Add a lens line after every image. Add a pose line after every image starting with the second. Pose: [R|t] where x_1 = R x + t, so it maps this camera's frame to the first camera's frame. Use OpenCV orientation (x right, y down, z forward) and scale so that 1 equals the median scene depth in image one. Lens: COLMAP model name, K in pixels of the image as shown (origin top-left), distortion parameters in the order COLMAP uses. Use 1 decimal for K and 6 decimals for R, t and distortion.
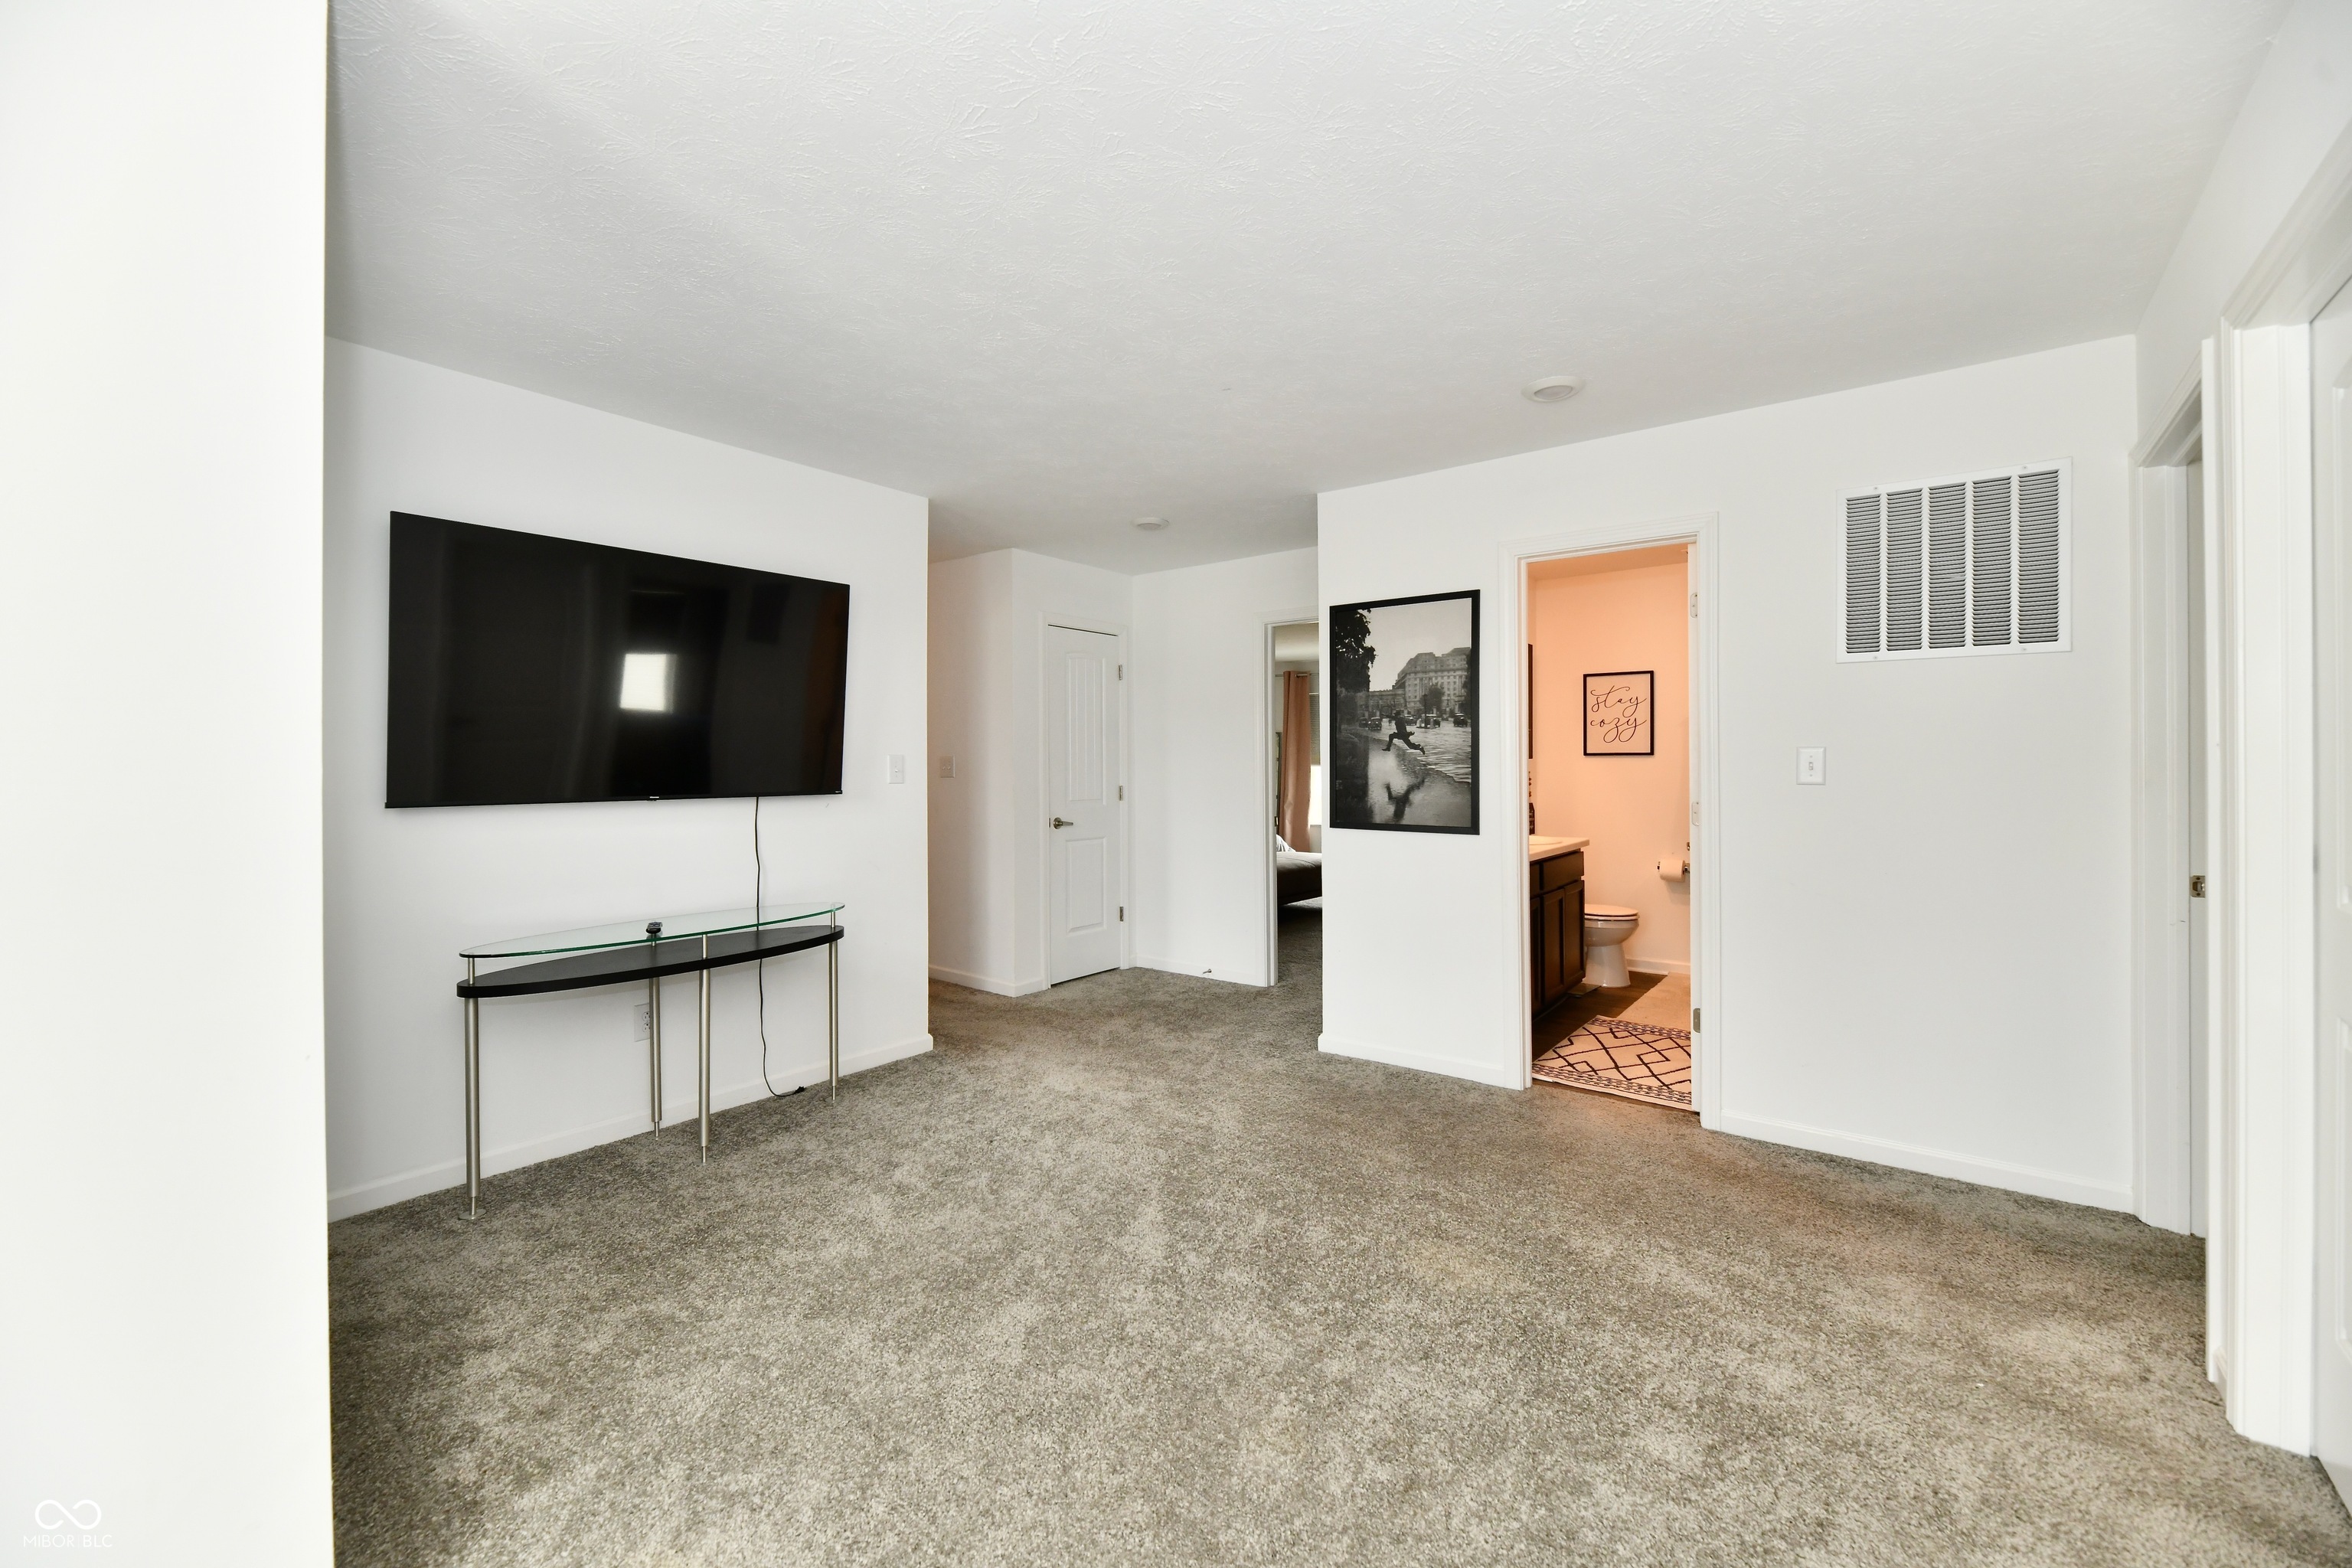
lens RADIAL K [[962.9, 0, 1174.8], [0, 962.9, 765.4], [0, 0, 1]] dist [-0.001872, -0.000481]
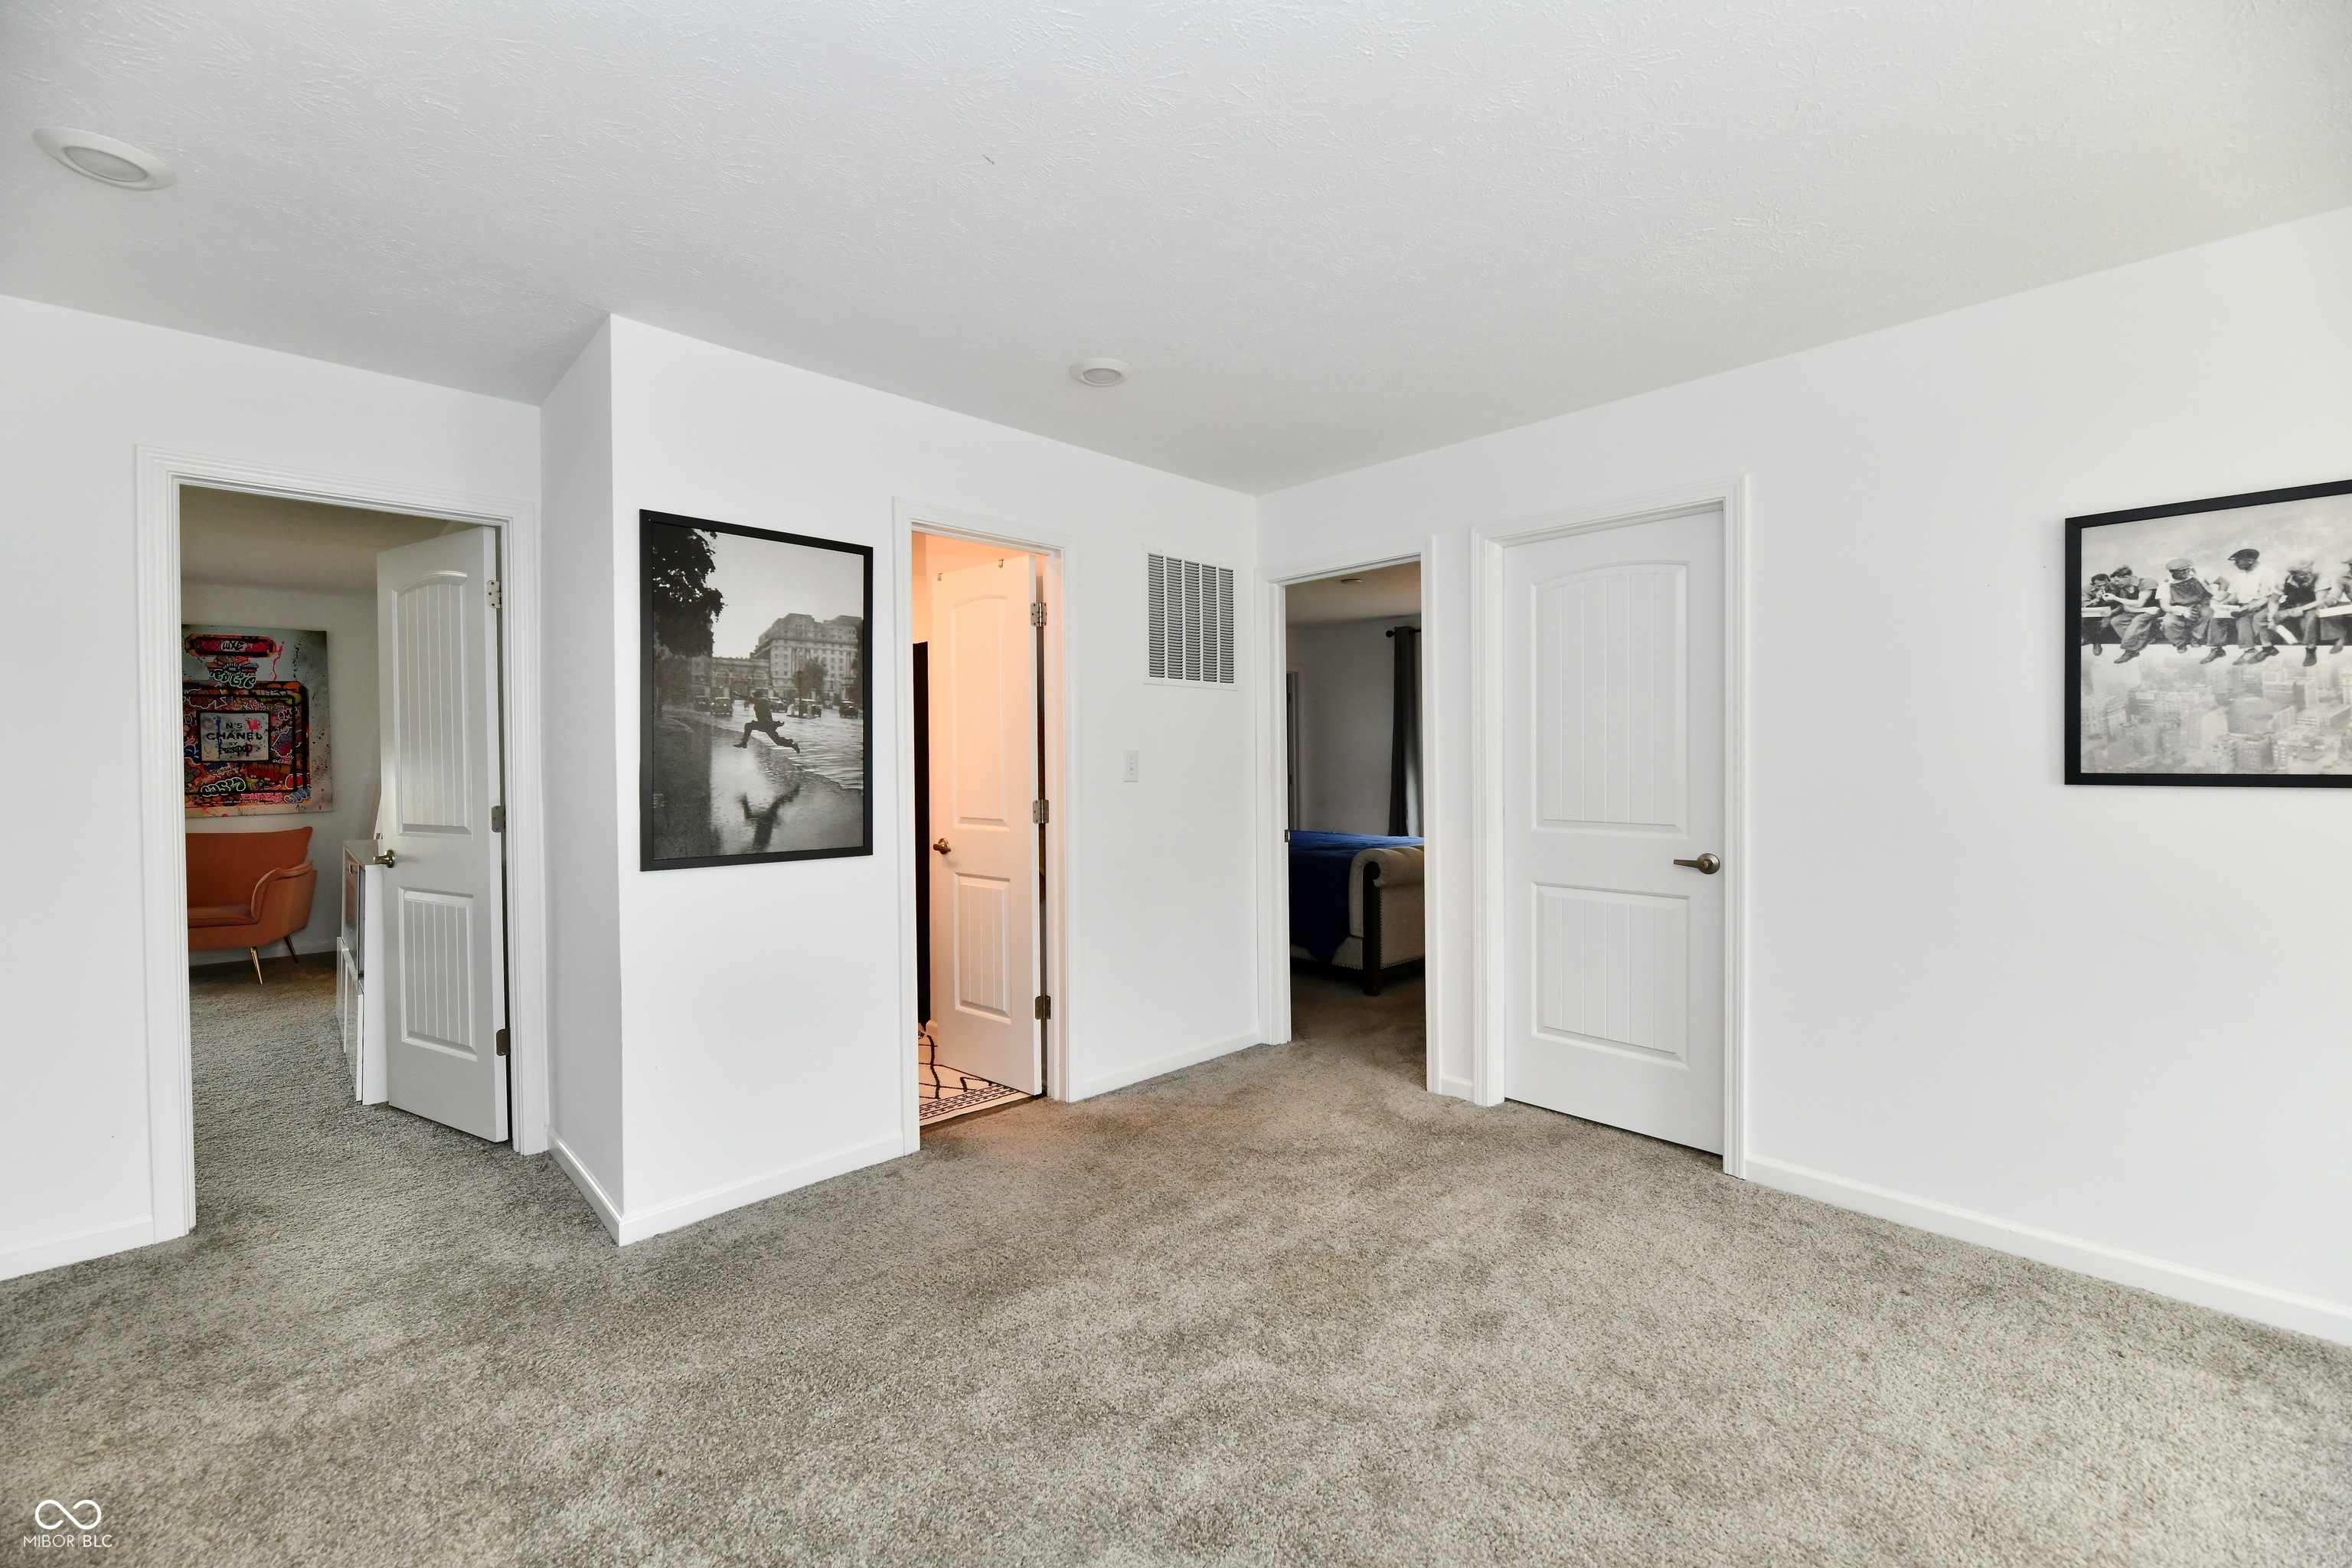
lens RADIAL K [[962.9, 0, 1189.0], [0, 962.9, 776.2], [0, 0, 1]] dist [-0.001872, -0.000481]
pose [[0.142170, -0.008023, 0.989810, -0.417506], [0.013392, 0.999891, 0.006181, 0.005362], [-0.989752, 0.012377, 0.142262, 0.598869]]
